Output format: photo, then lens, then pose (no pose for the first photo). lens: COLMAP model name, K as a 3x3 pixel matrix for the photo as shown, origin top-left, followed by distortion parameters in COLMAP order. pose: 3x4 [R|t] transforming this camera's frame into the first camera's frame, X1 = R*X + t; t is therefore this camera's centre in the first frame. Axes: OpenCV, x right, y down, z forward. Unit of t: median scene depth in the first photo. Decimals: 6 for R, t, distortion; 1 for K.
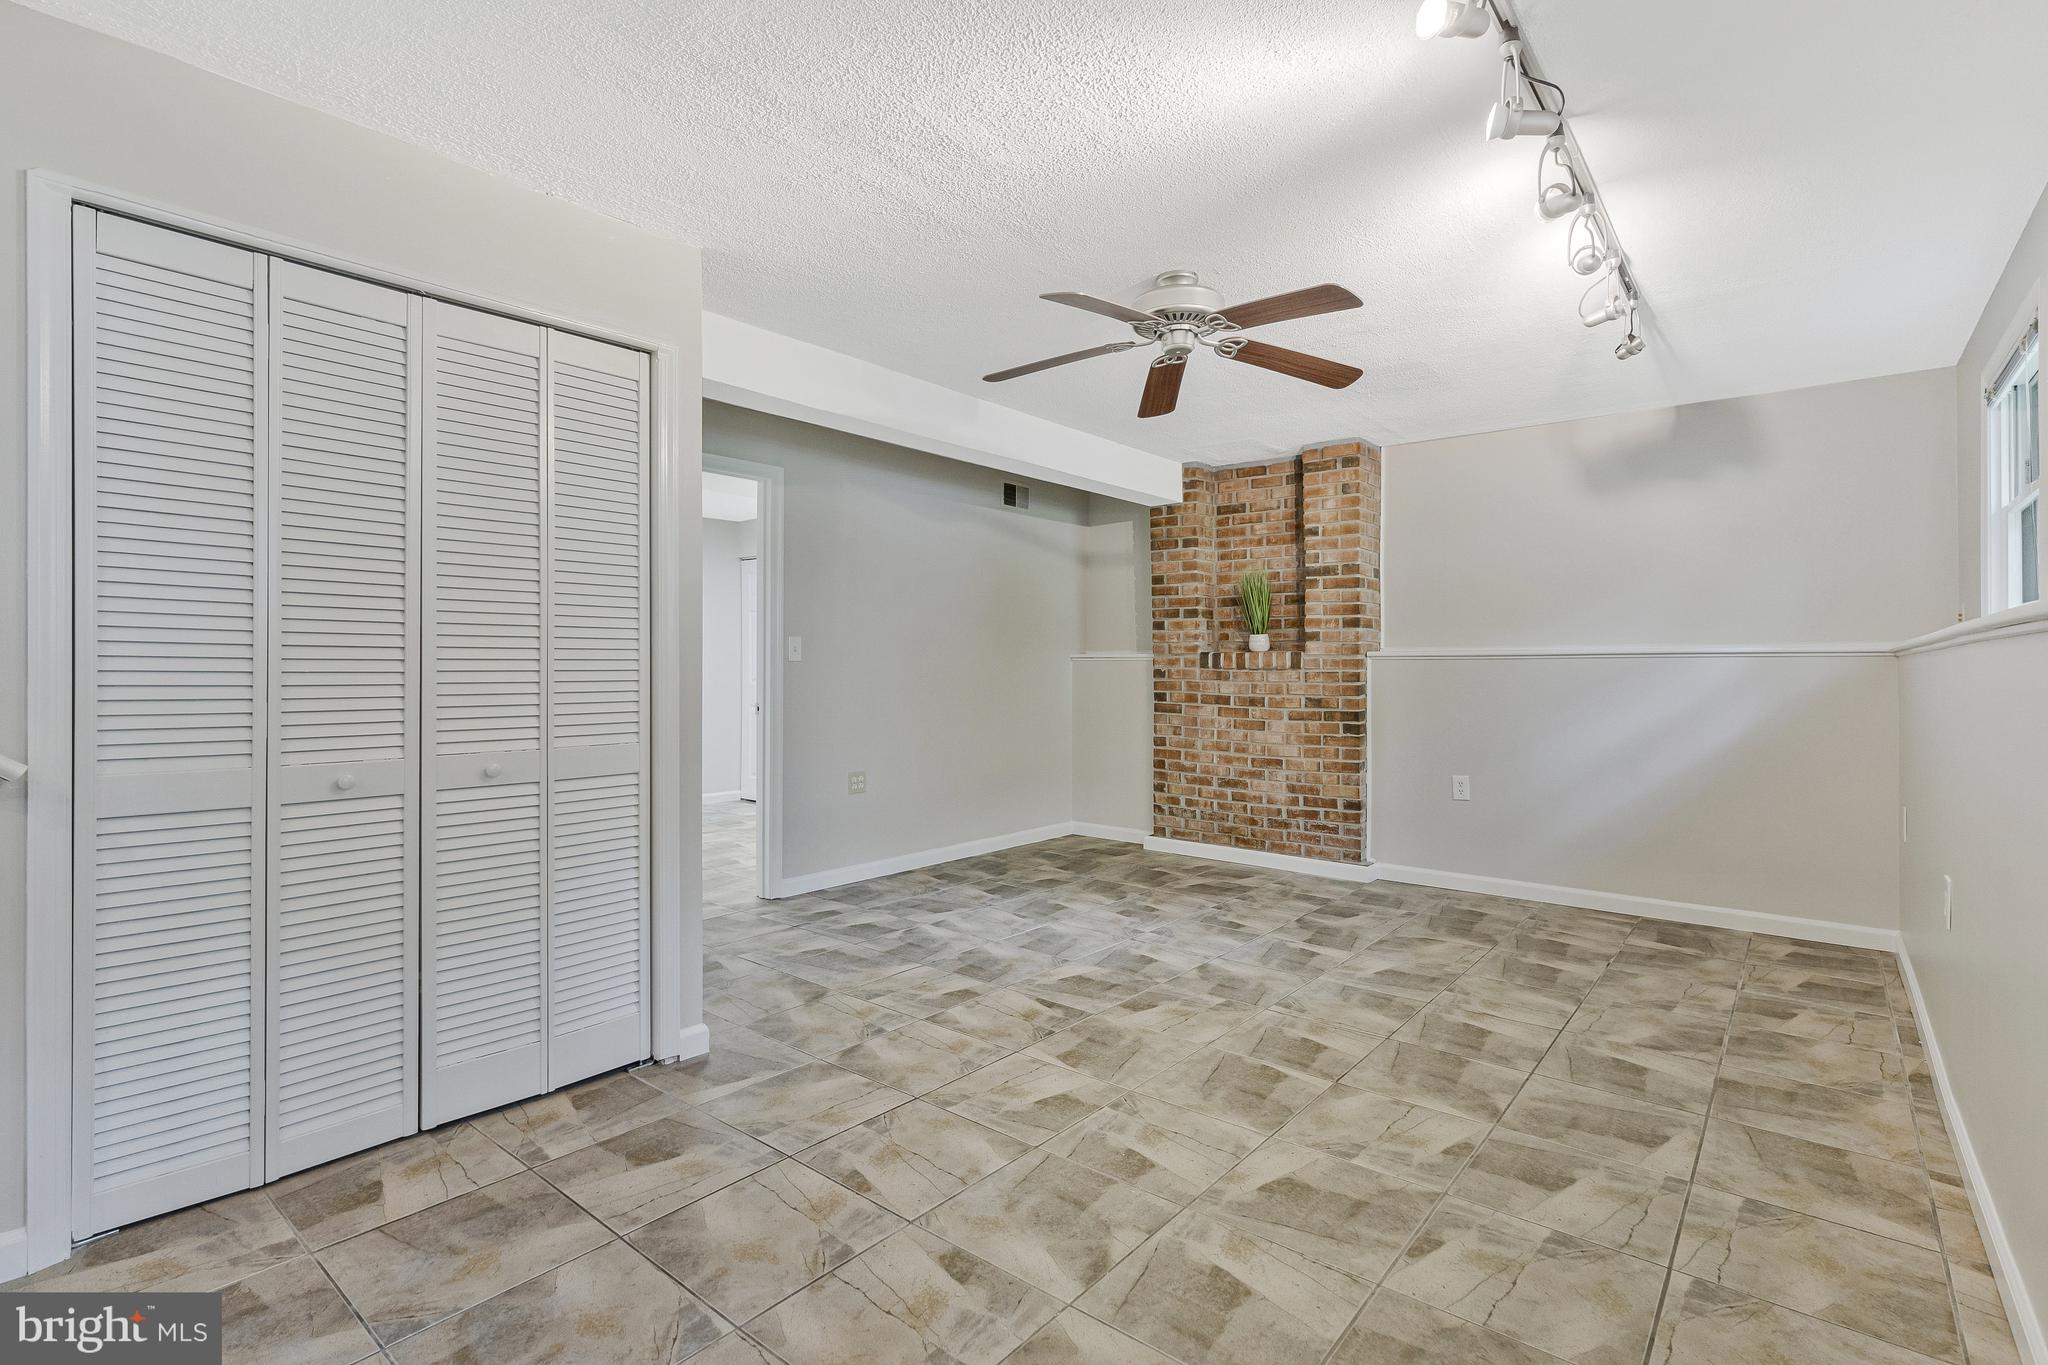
lens RADIAL K [[956.1, 0, 1036.7], [0, 956.1, 670.5], [0, 0, 1]] dist [-0.001859, 0.001716]
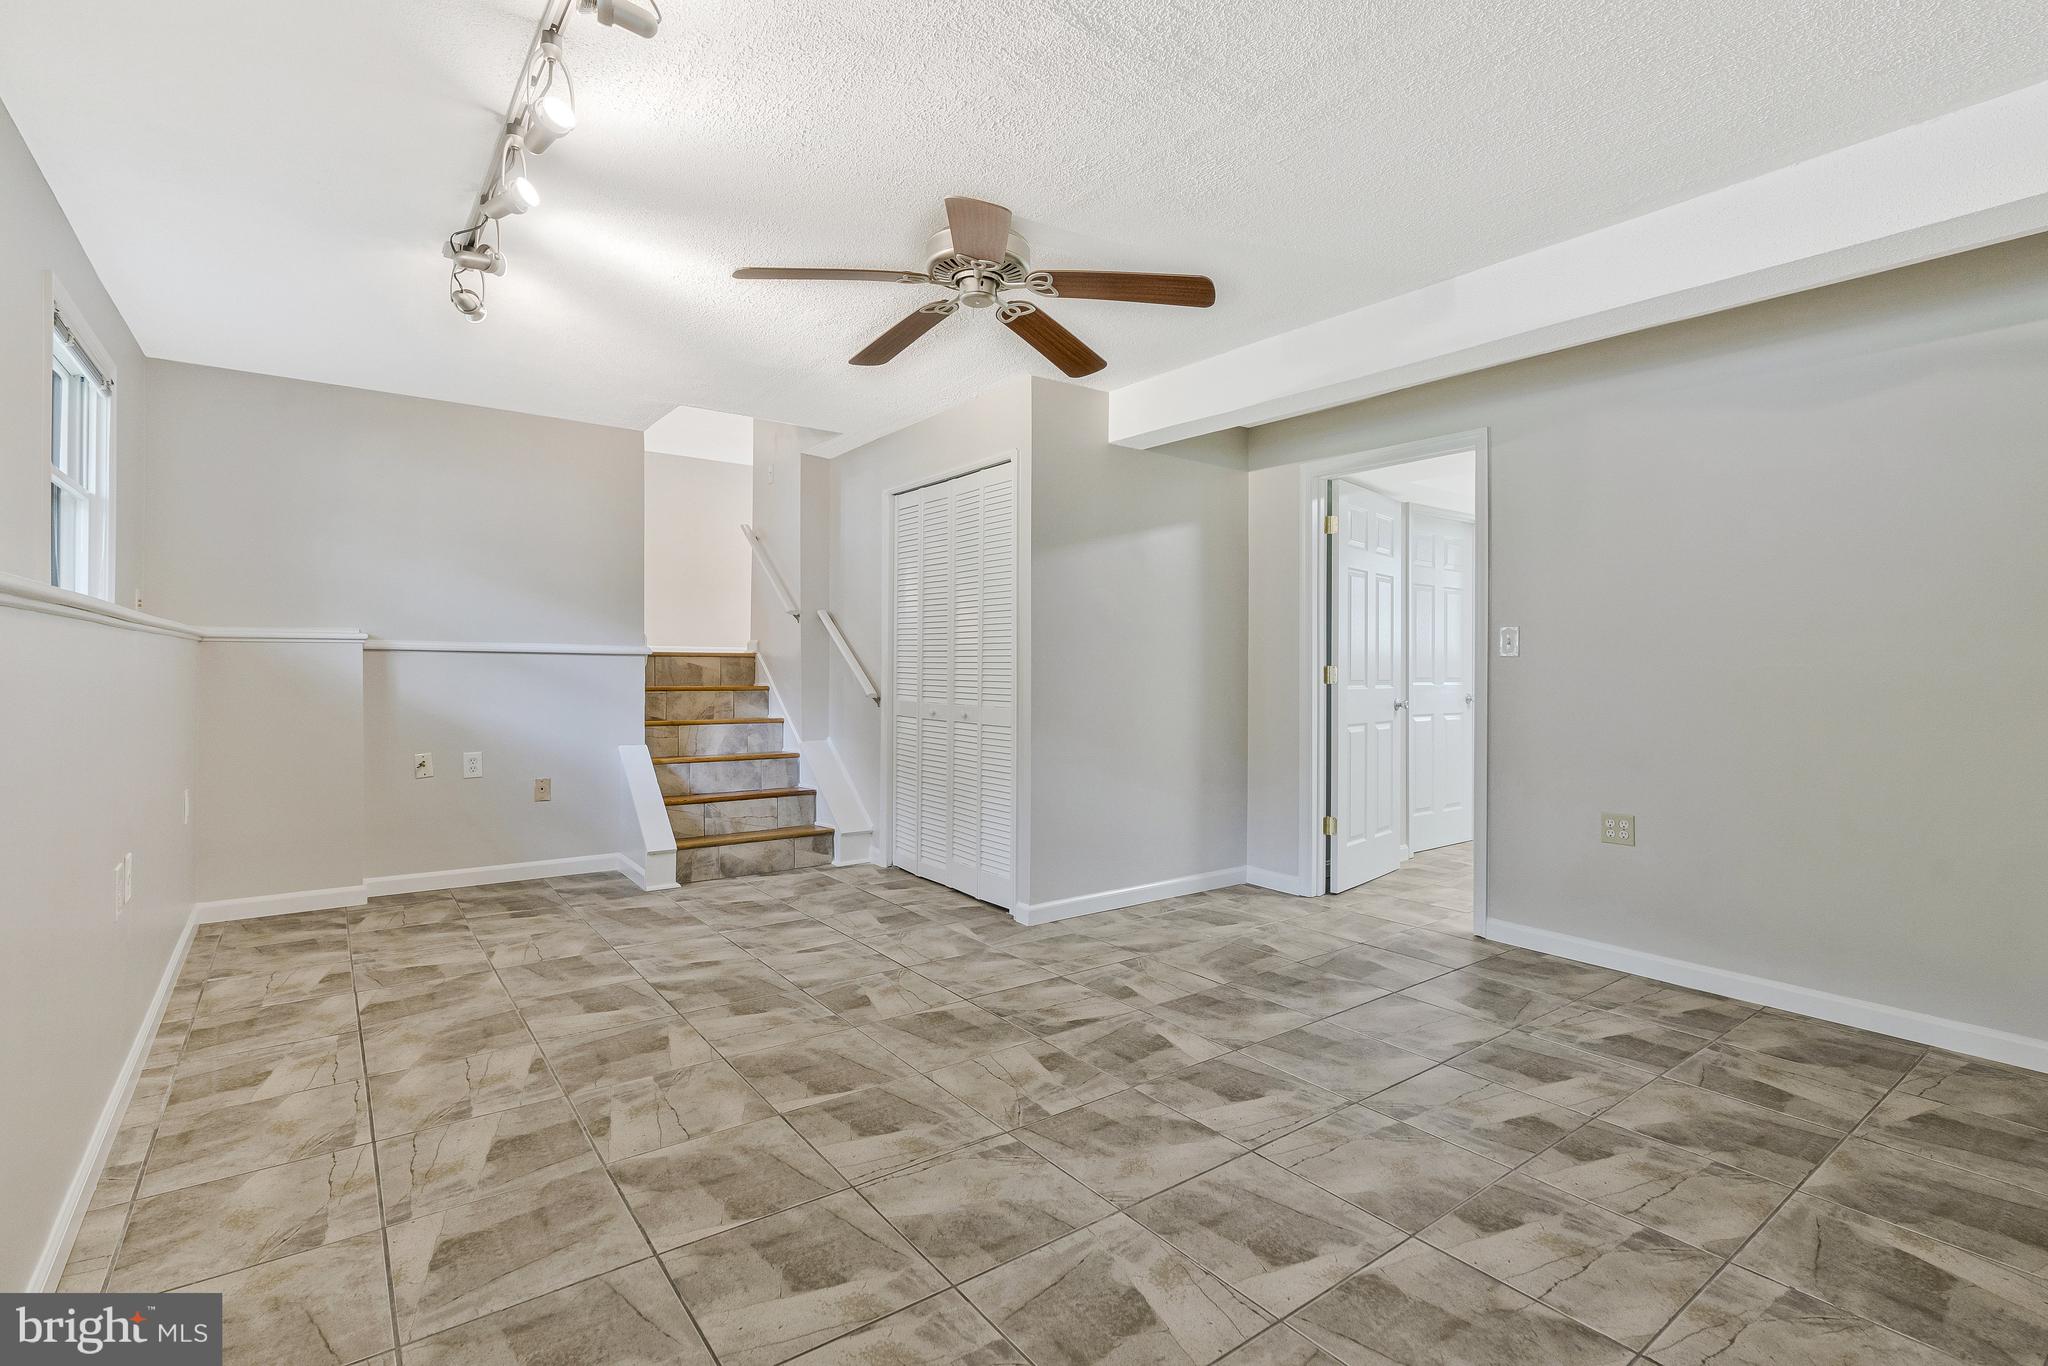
lens RADIAL K [[956.1, 0, 1030.0], [0, 956.1, 670.2], [0, 0, 1]] dist [-0.001859, 0.001716]
pose [[-0.243521, 0.001239, -0.969895, 1.031922], [-0.008573, 0.999957, 0.003430, 0.008523], [0.969858, 0.009150, -0.243500, 1.323517]]
